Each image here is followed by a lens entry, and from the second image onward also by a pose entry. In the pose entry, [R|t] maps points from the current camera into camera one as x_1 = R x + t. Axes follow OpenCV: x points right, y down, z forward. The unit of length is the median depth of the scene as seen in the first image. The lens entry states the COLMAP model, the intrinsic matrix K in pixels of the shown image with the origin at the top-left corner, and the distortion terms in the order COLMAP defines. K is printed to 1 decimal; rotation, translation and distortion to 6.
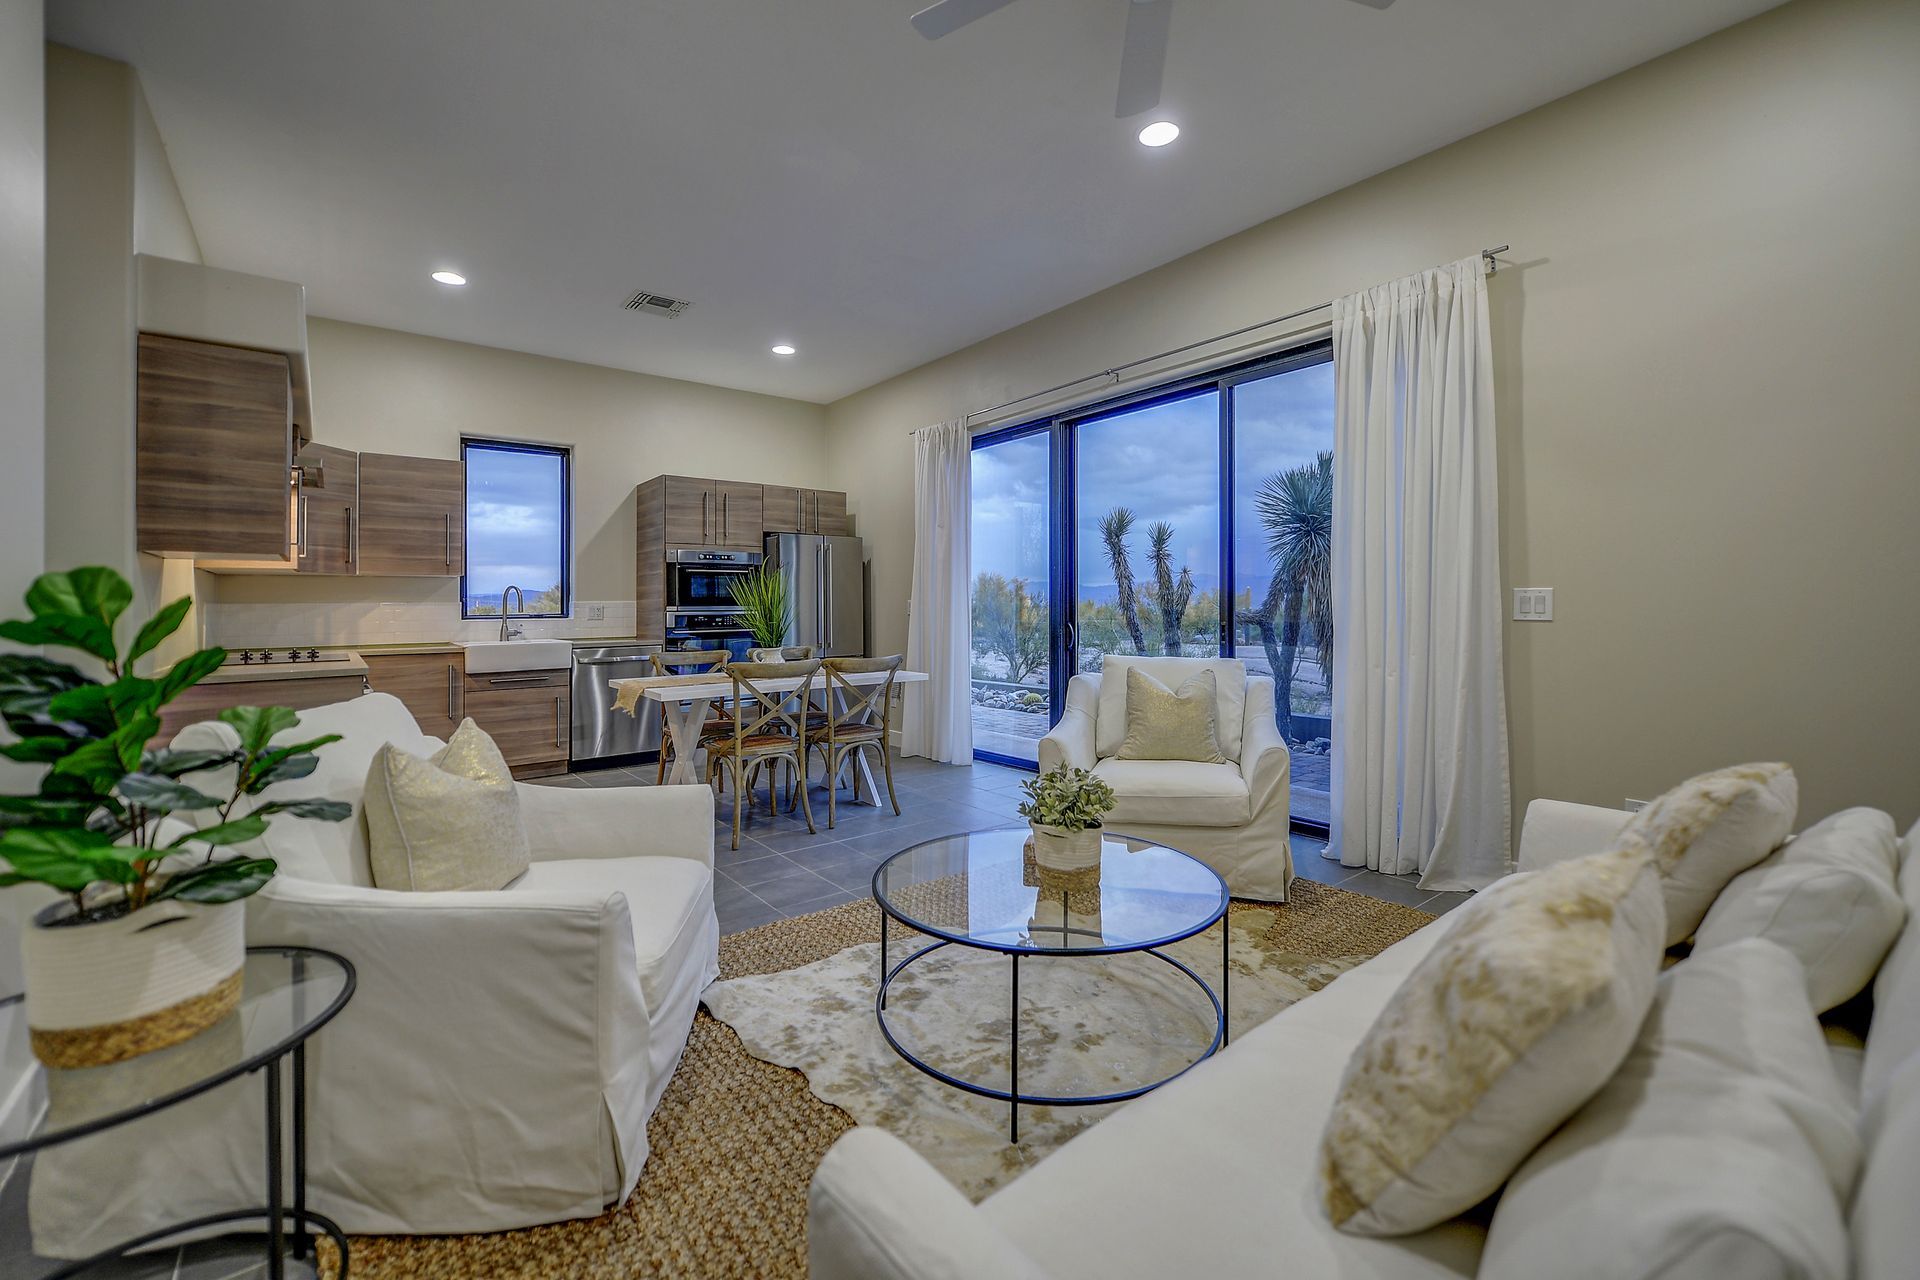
lens RADIAL K [[806.0, 0, 963.5], [0, 806.0, 607.1], [0, 0, 1]] dist [0.001296, 0.000042]
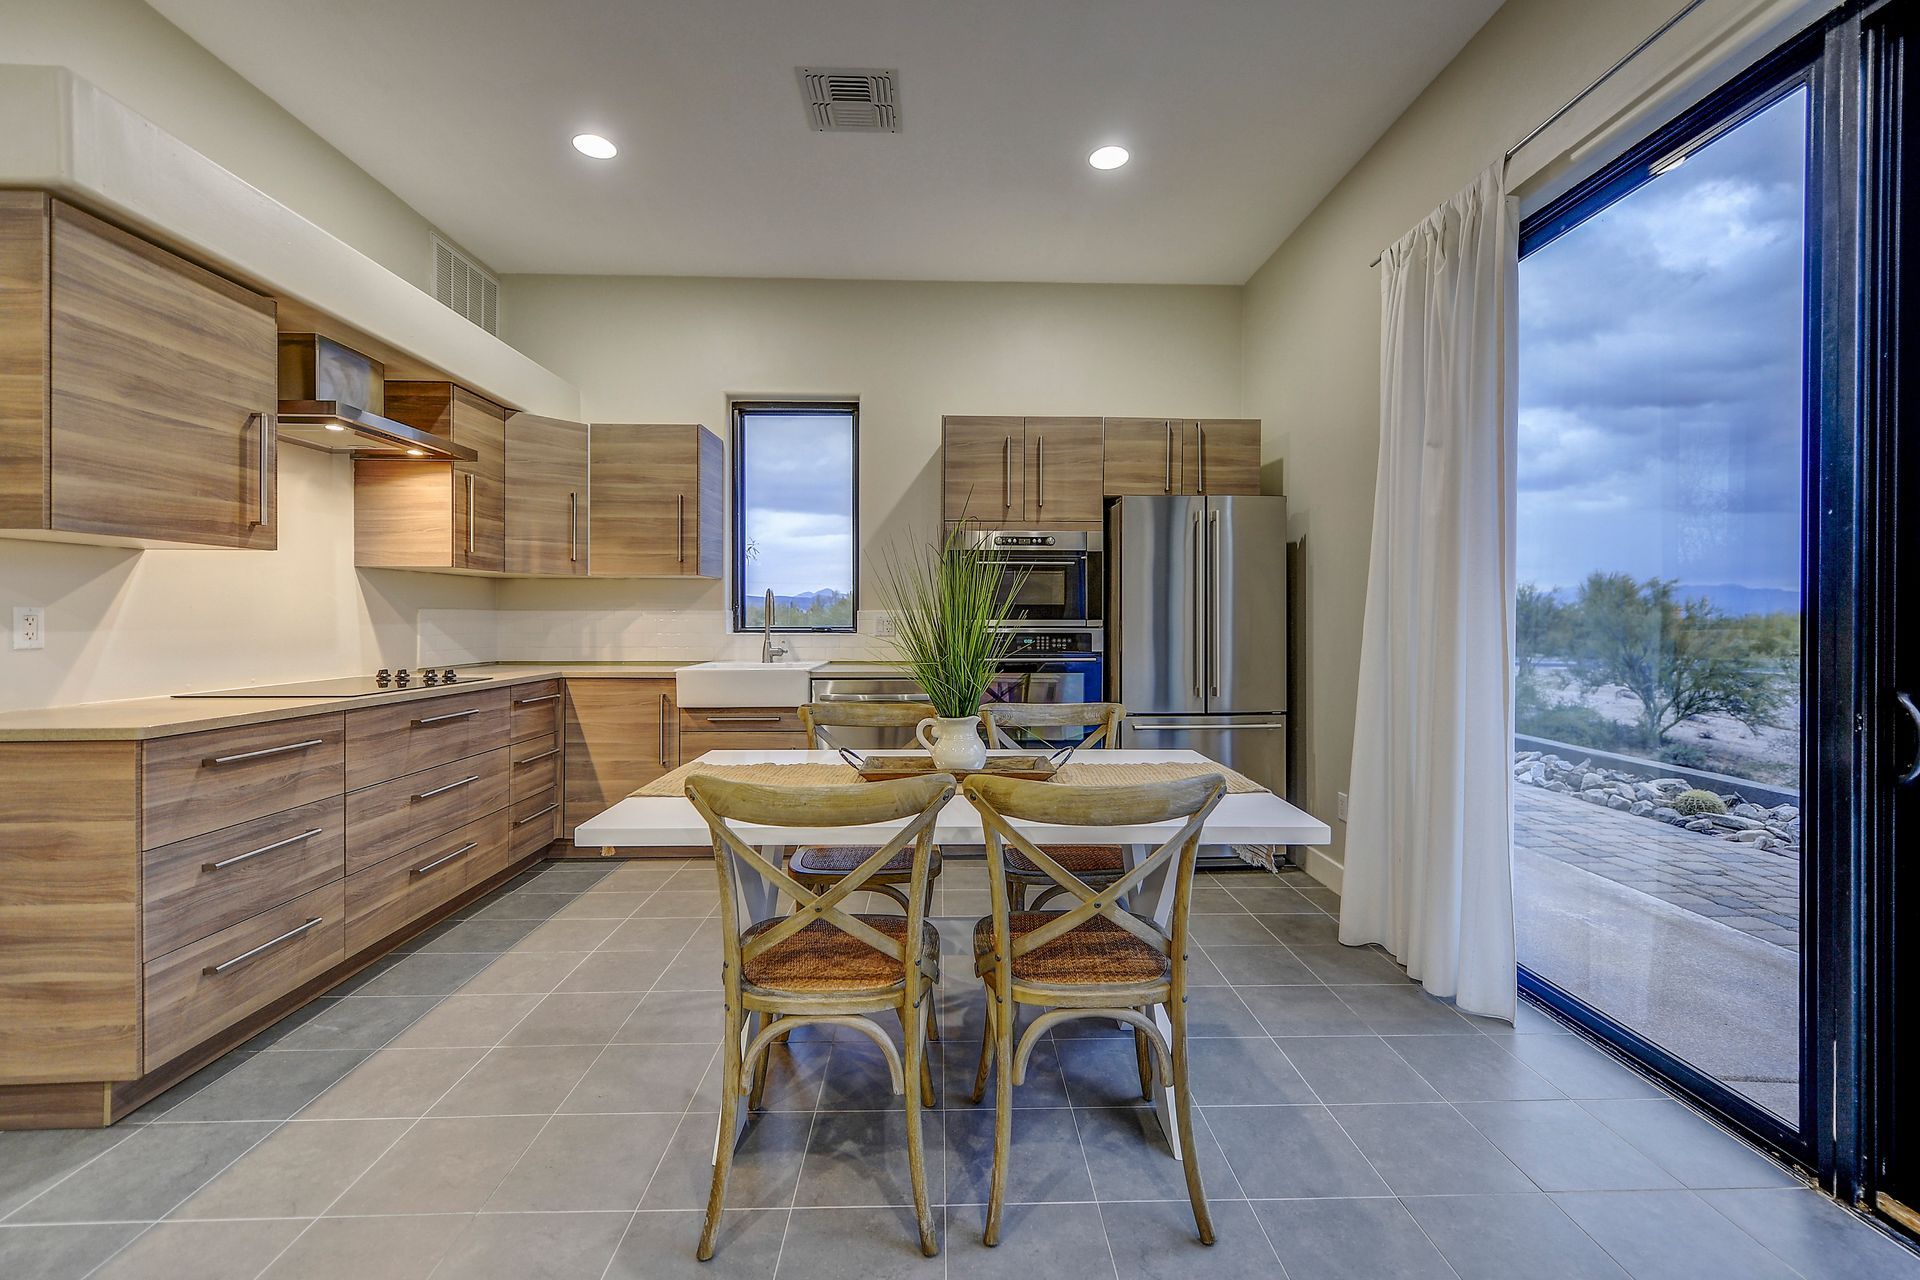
lens RADIAL K [[806.0, 0, 963.5], [0, 806.0, 607.1], [0, 0, 1]] dist [0.001296, 0.000042]
pose [[0.799652, 0.003217, -0.600455, 0.030886], [-0.010598, 0.999906, -0.008756, -0.004828], [0.600370, 0.013365, 0.799610, 0.491334]]
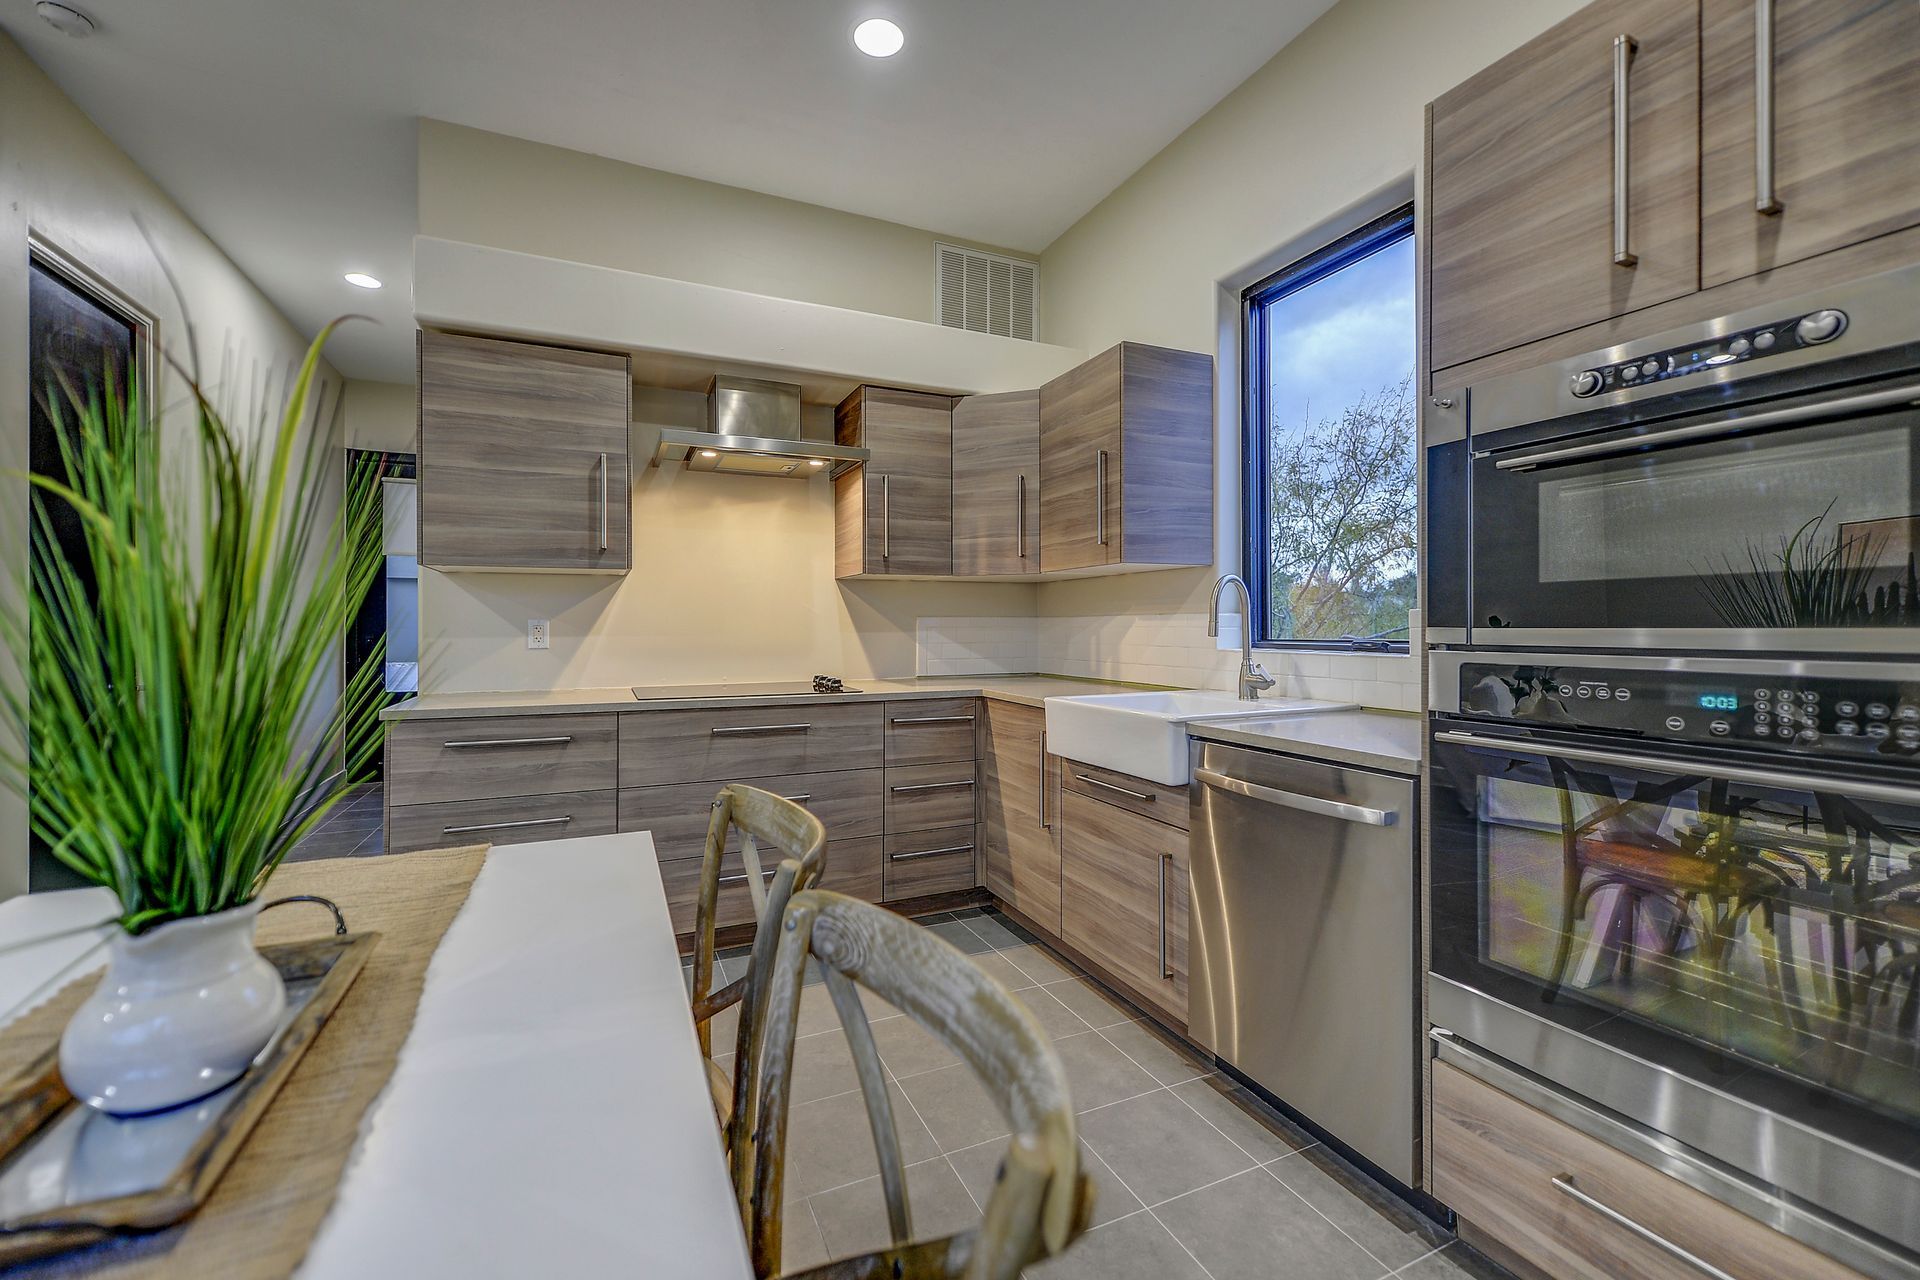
lens RADIAL K [[770.5, 0, 960.8], [0, 770.5, 618.6], [0, 0, 1]] dist [-0.000886, -0.000141]
pose [[-0.244454, 0.001286, -0.969660, -0.104658], [0.003324, 0.999994, 0.000488, -0.003528], [0.969655, -0.003104, -0.244457, 0.926590]]
